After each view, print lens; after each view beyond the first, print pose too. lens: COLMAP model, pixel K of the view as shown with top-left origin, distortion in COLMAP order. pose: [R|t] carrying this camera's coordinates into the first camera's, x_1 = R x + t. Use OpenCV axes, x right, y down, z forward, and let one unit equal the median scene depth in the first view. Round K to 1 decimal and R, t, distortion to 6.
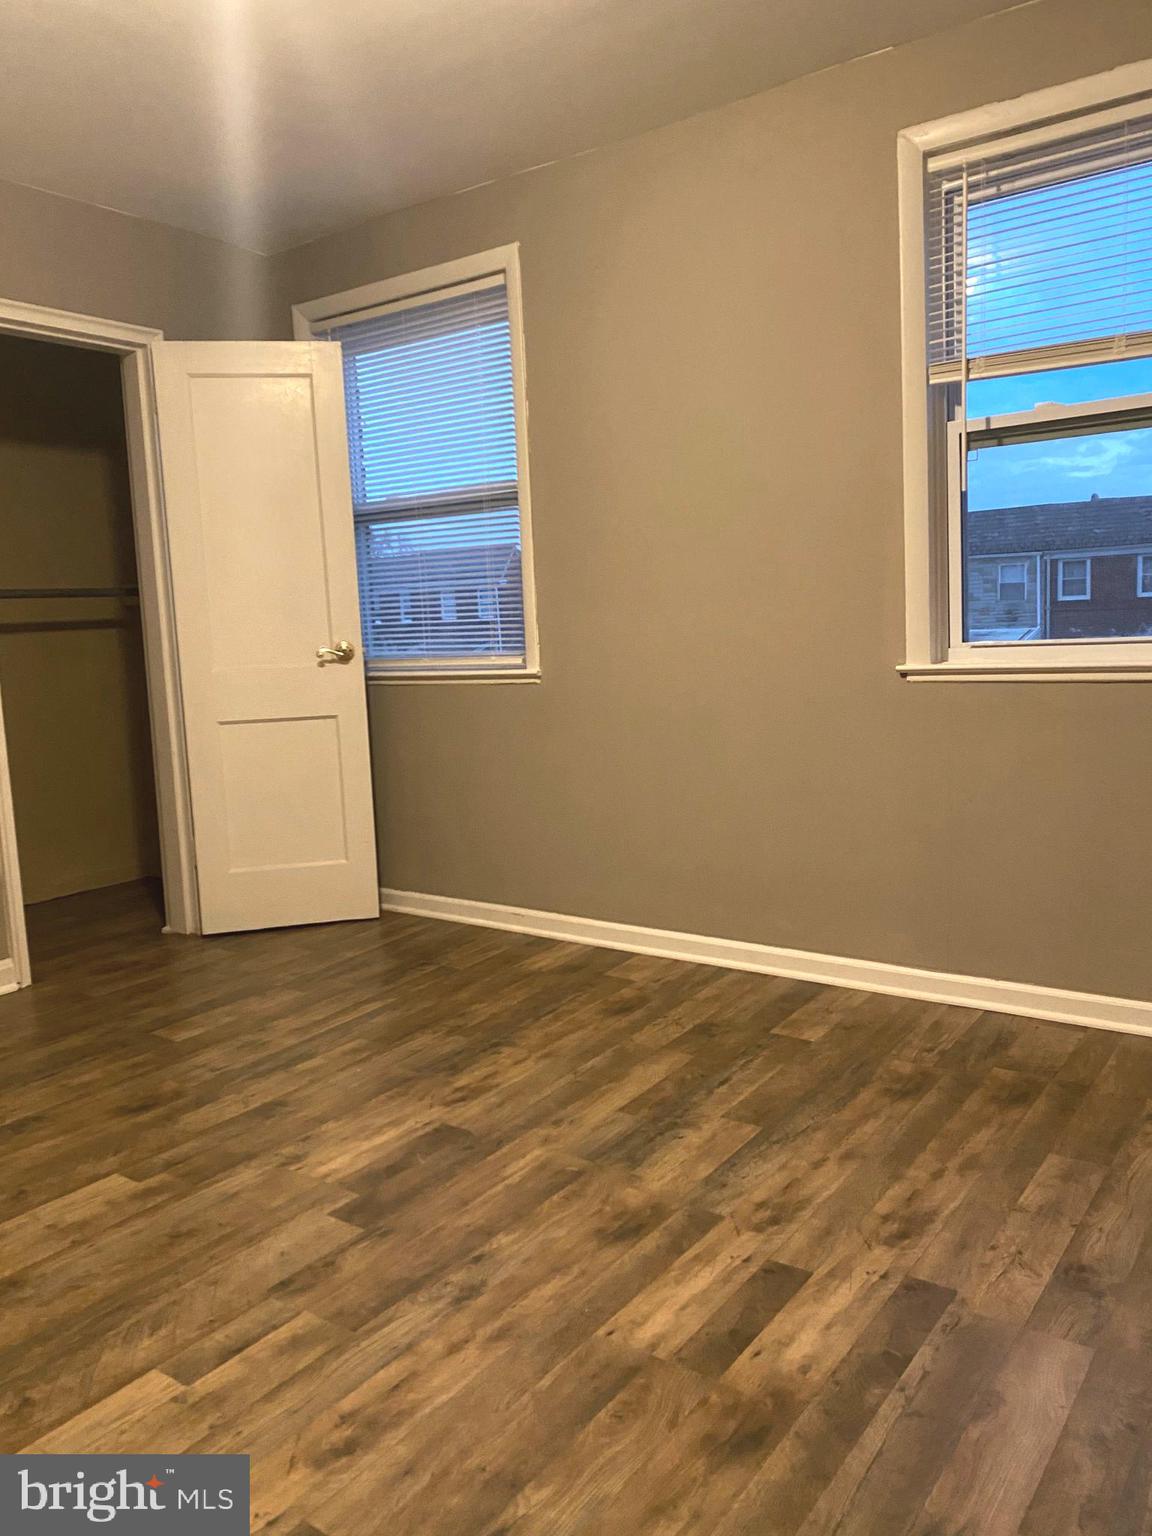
lens RADIAL K [[1167.2, 0, 571.9], [0, 1167.2, 762.5], [0, 0, 1]] dist [0.012361, -0.000897]
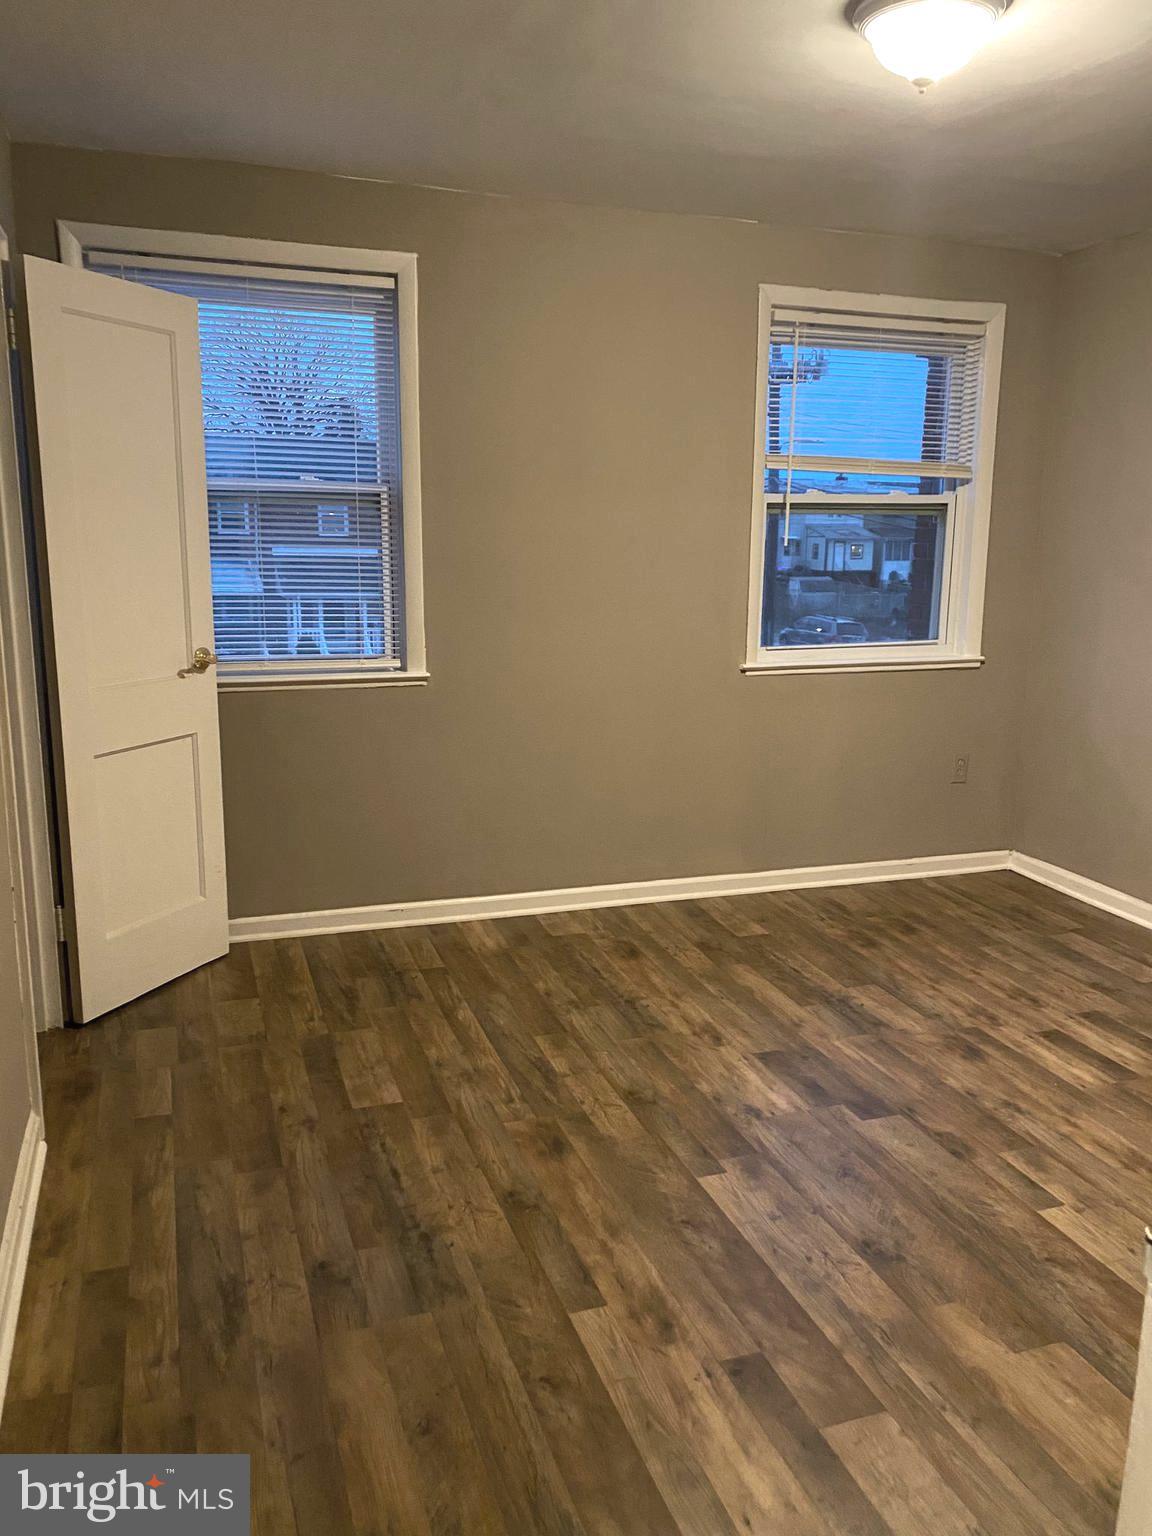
lens RADIAL K [[1167.2, 0, 571.9], [0, 1167.2, 762.5], [0, 0, 1]] dist [0.012361, -0.000897]
pose [[0.572647, -0.115975, 0.811557, -1.167095], [0.060380, 0.993221, 0.099331, -0.136660], [-0.817575, -0.007879, 0.575768, 0.417823]]
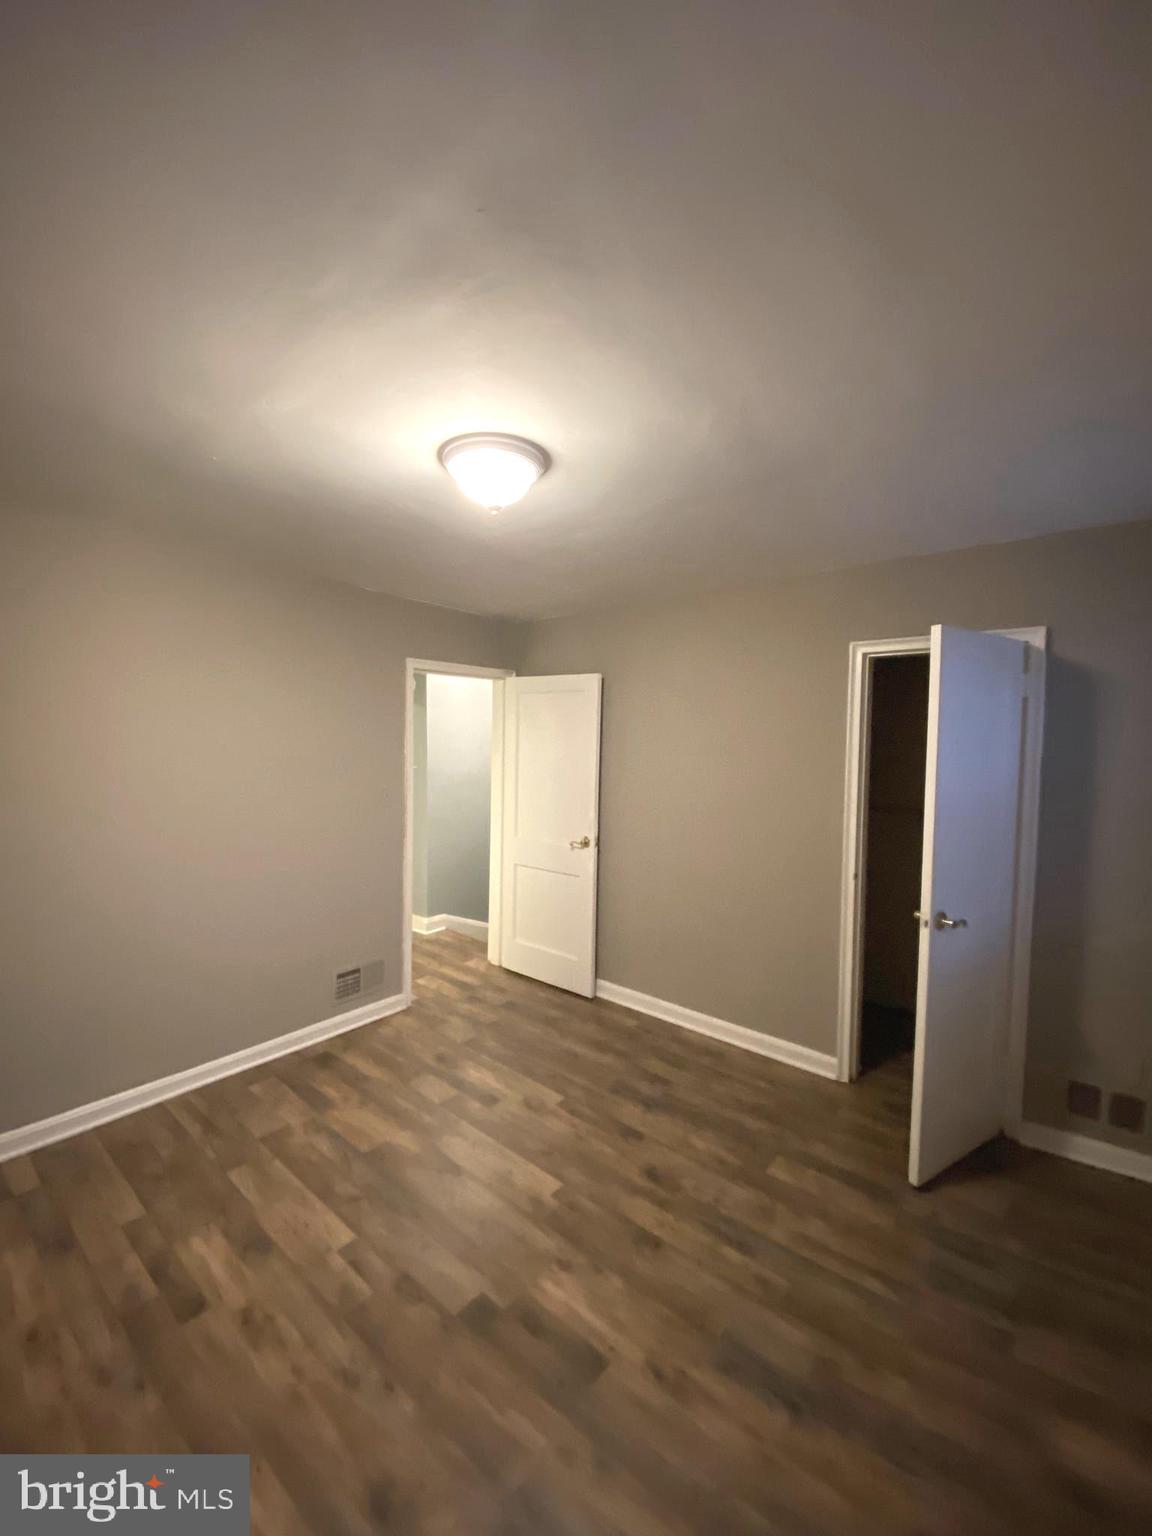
lens RADIAL K [[618.4, 0, 576.0], [0, 618.4, 768.0], [0, 0, 1]] dist [-0.000874, -0.011583]
pose [[-0.066951, 0.089757, -0.993711, 0.453174], [-0.133047, 0.986248, 0.098047, -0.345483], [0.988846, 0.138774, -0.054088, 0.878953]]
